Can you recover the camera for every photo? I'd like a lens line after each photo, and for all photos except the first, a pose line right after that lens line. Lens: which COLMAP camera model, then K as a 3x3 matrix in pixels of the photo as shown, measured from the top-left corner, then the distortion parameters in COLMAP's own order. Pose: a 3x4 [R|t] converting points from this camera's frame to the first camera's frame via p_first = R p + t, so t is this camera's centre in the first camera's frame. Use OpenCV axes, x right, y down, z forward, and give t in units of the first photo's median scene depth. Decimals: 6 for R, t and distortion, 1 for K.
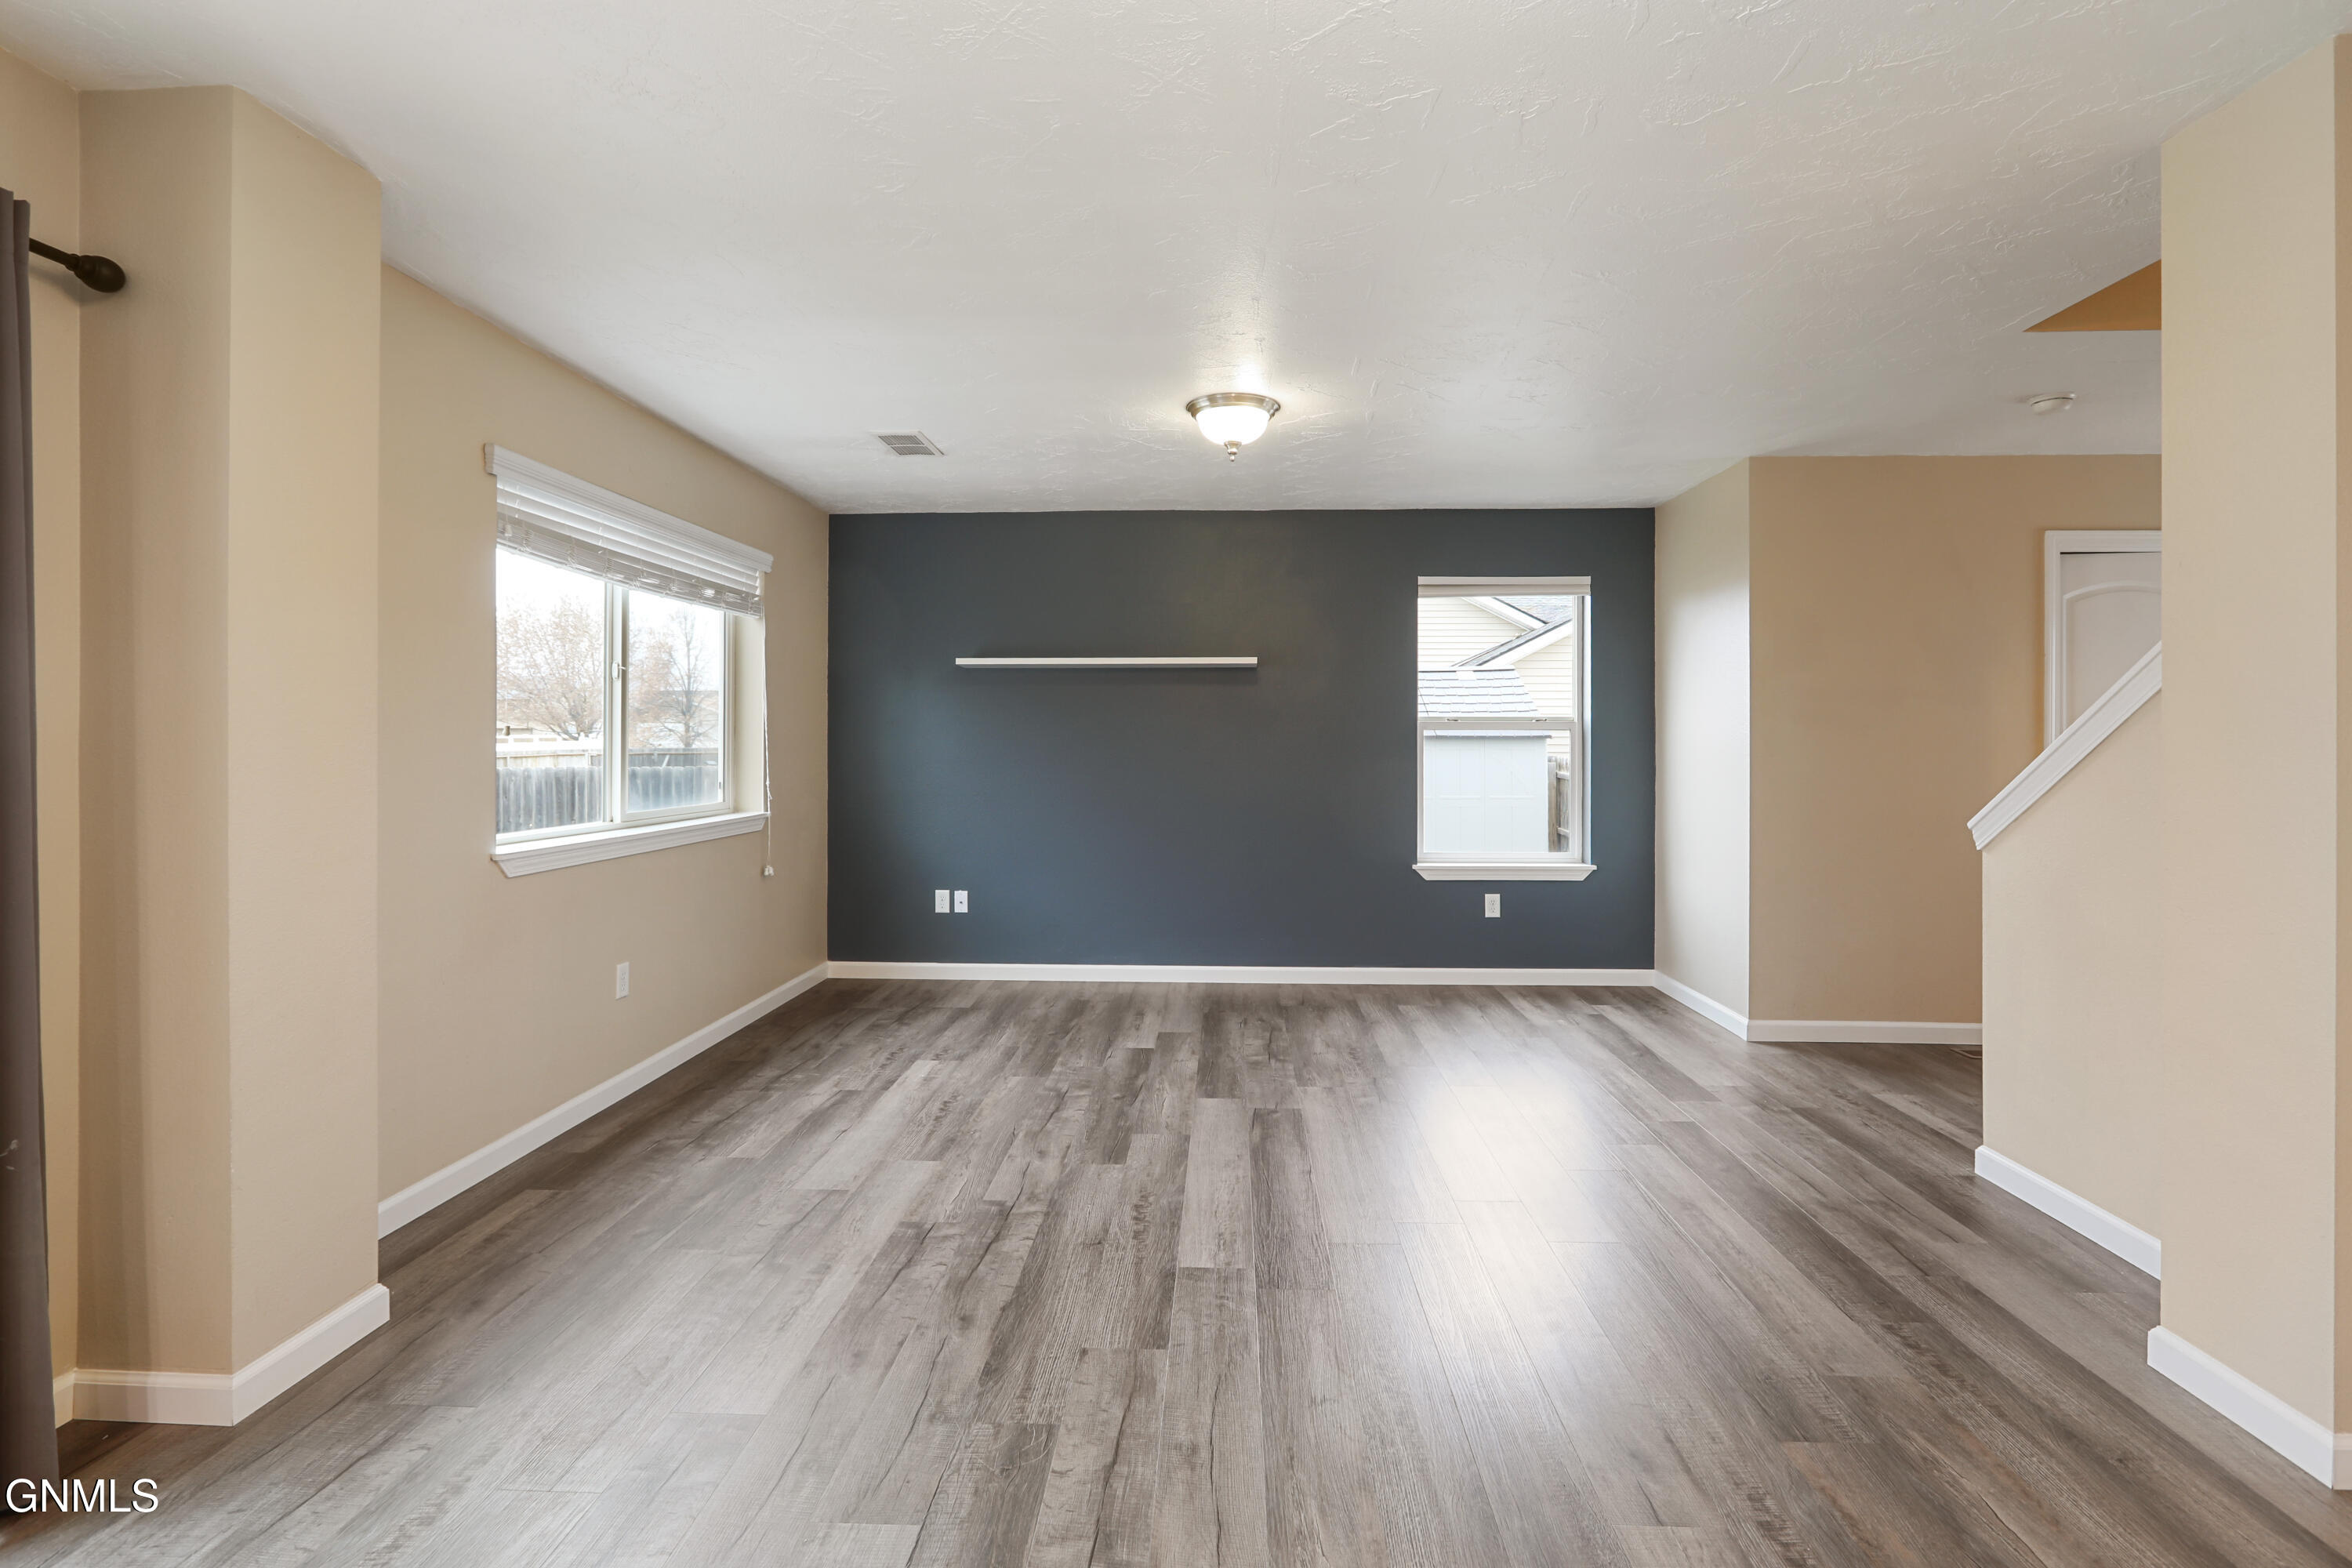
lens RADIAL K [[1082.0, 0, 1189.2], [0, 1082.0, 736.5], [0, 0, 1]] dist [-0.000858, 0.000226]
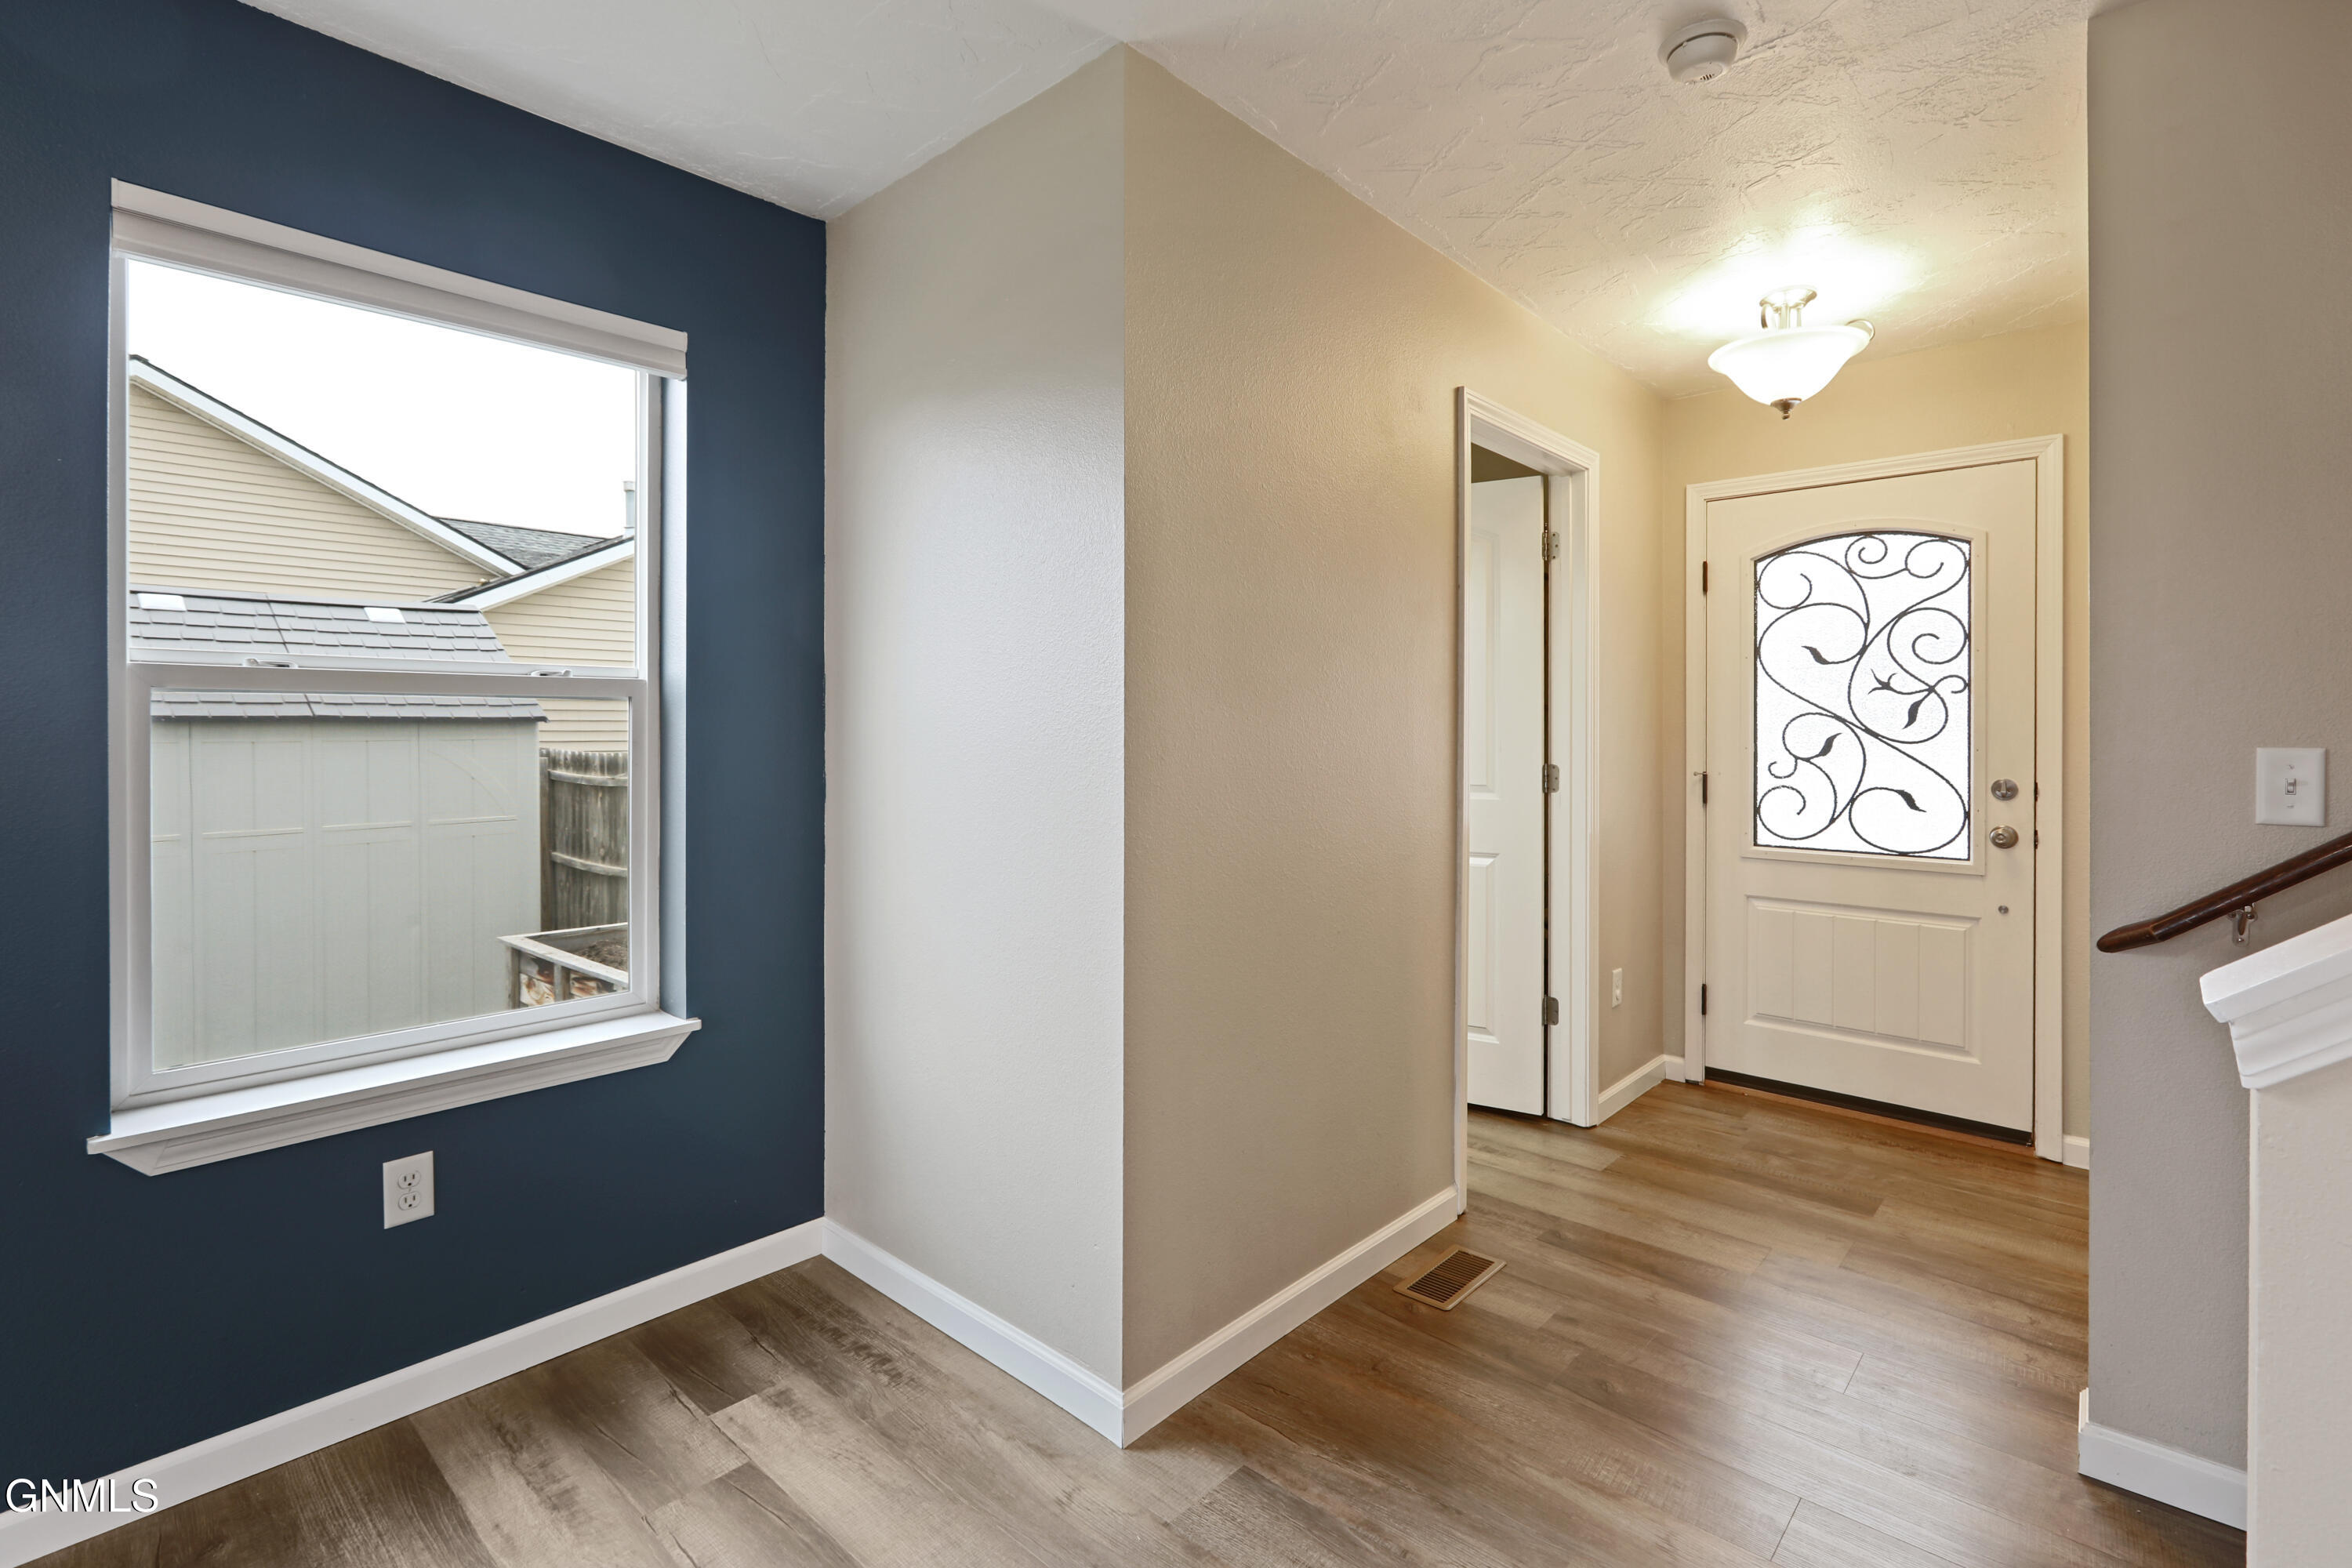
lens RADIAL K [[1082.0, 0, 1196.7], [0, 1082.0, 727.2], [0, 0, 1]] dist [-0.000858, 0.000226]
pose [[0.638405, -0.002041, 0.769698, 0.178954], [-0.002832, 0.999983, 0.005001, 0.002153], [-0.769695, -0.005372, 0.638389, 0.596052]]
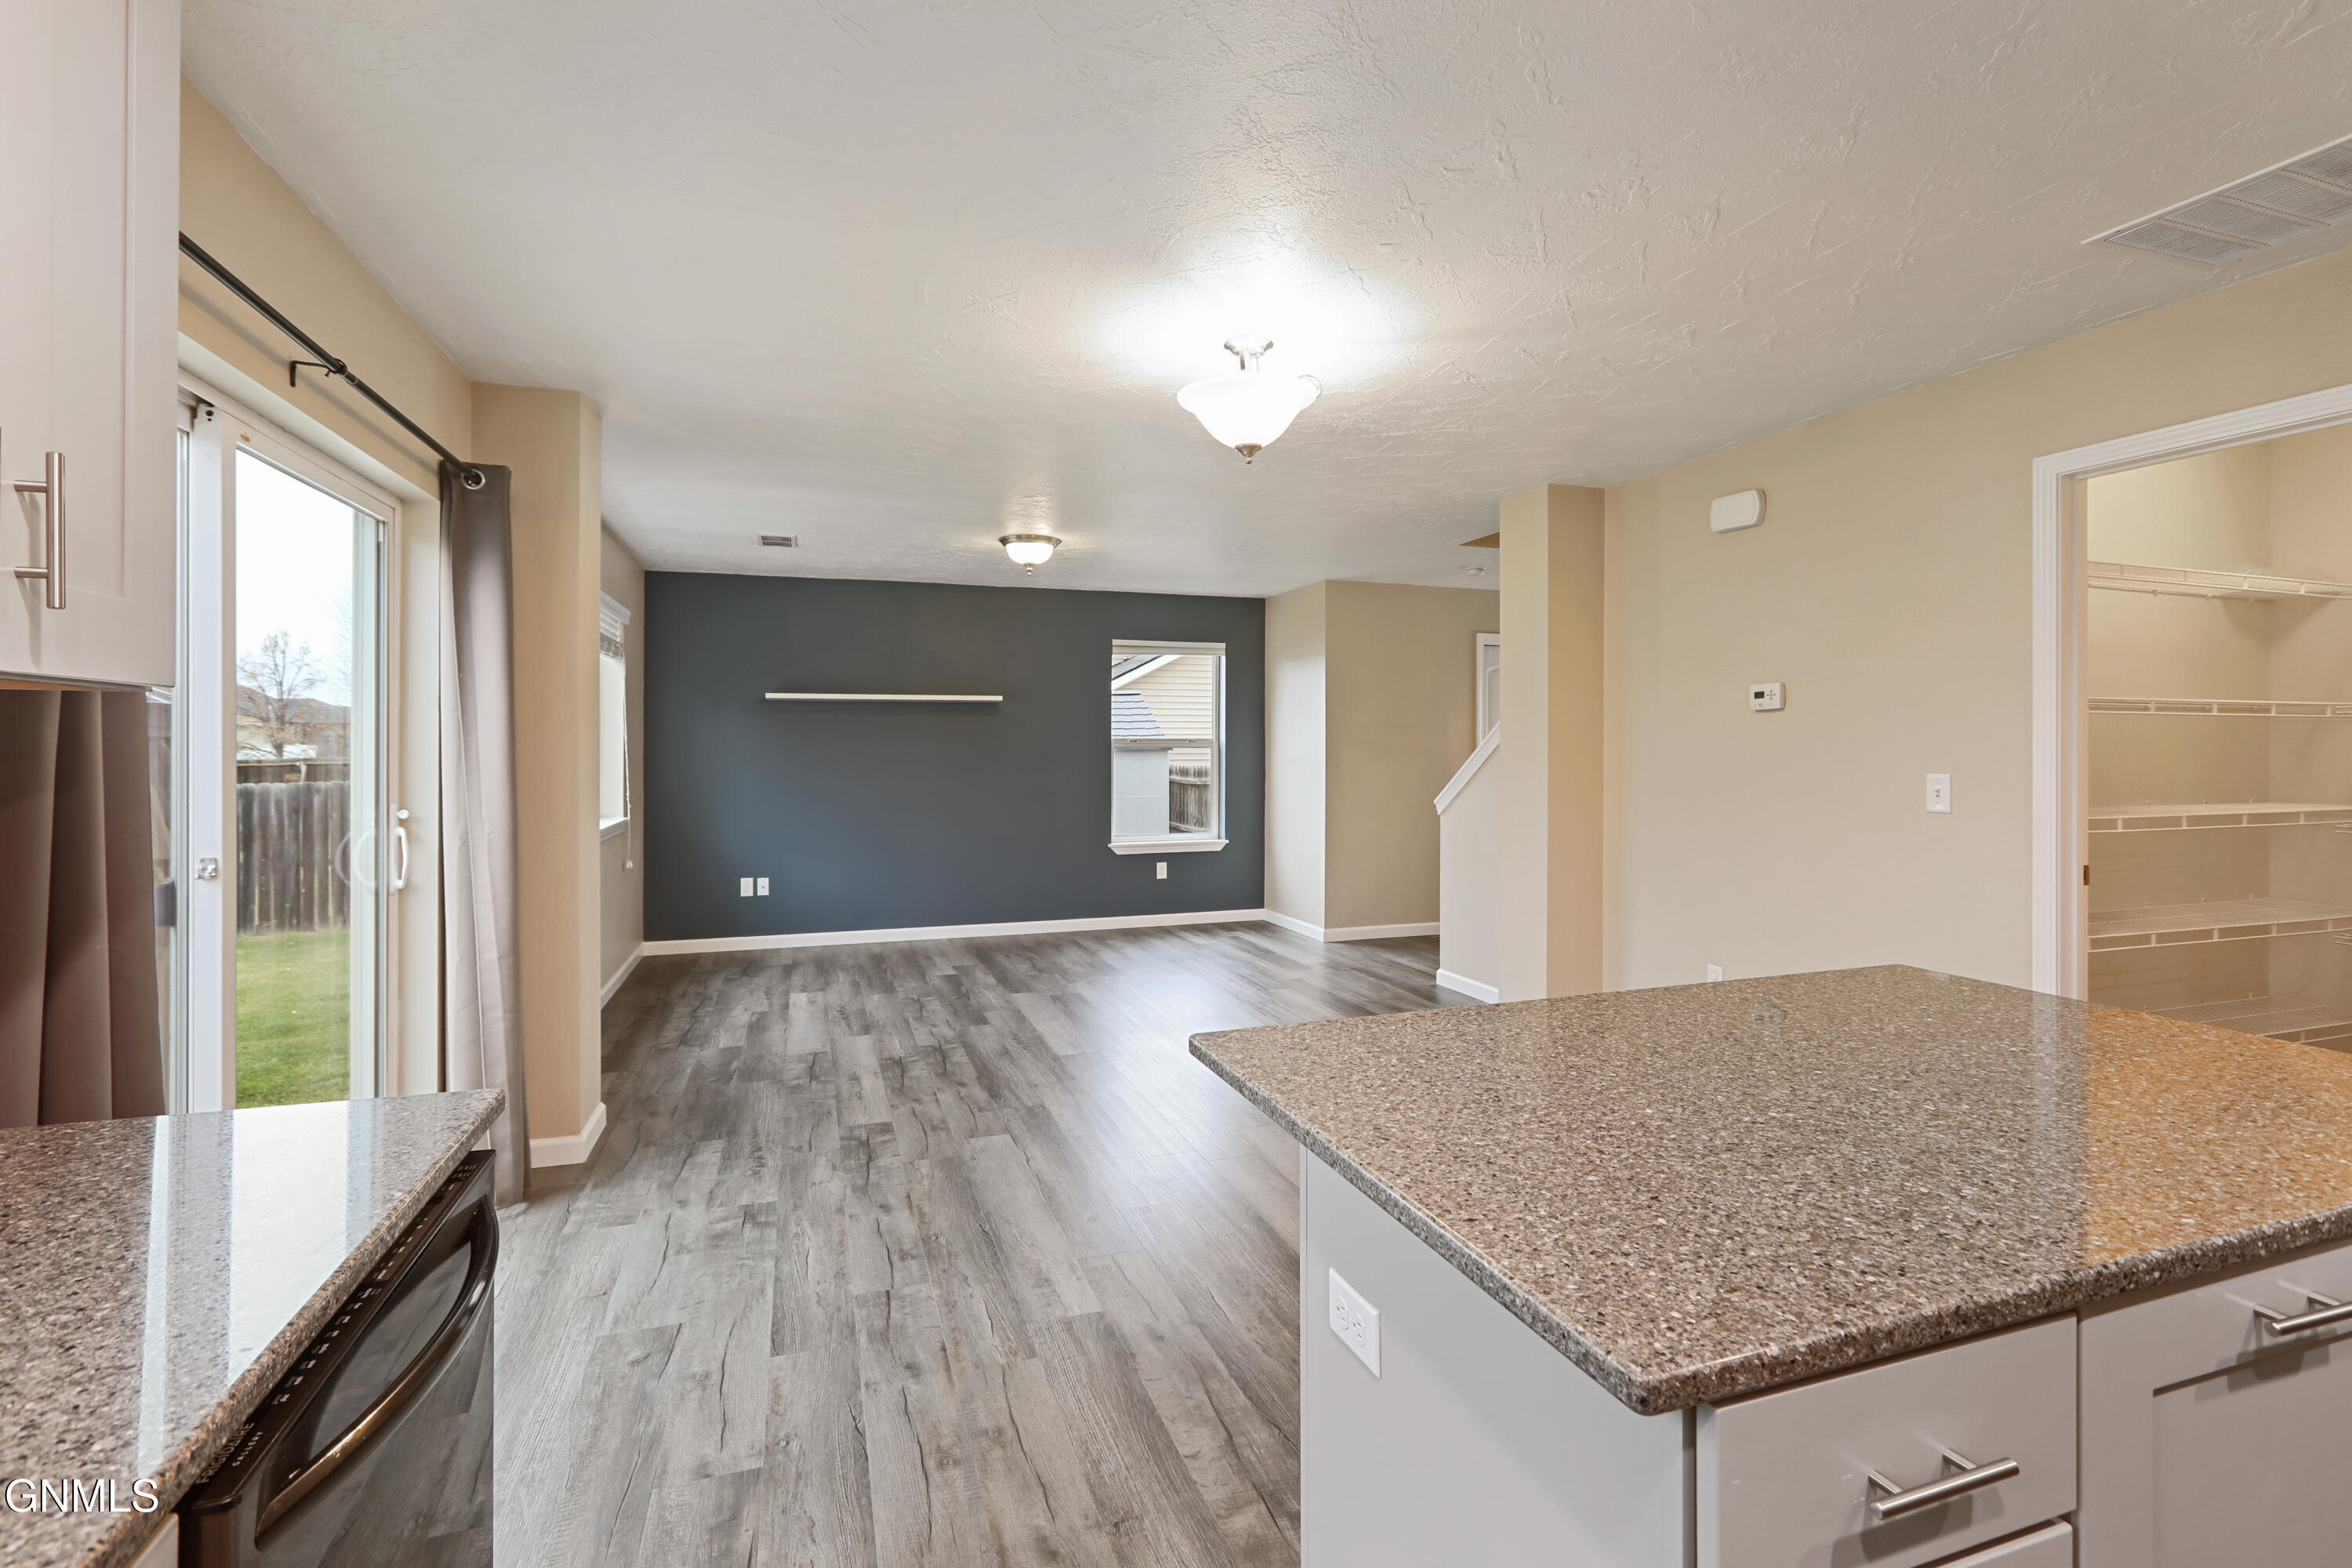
lens RADIAL K [[1082.0, 0, 1190.6], [0, 1082.0, 743.5], [0, 0, 1]] dist [-0.000858, 0.000226]
pose [[0.928094, -0.001886, 0.372342, -0.226258], [0.001376, 0.999998, 0.001636, -0.014789], [-0.372345, -0.001006, 0.928094, -0.356545]]
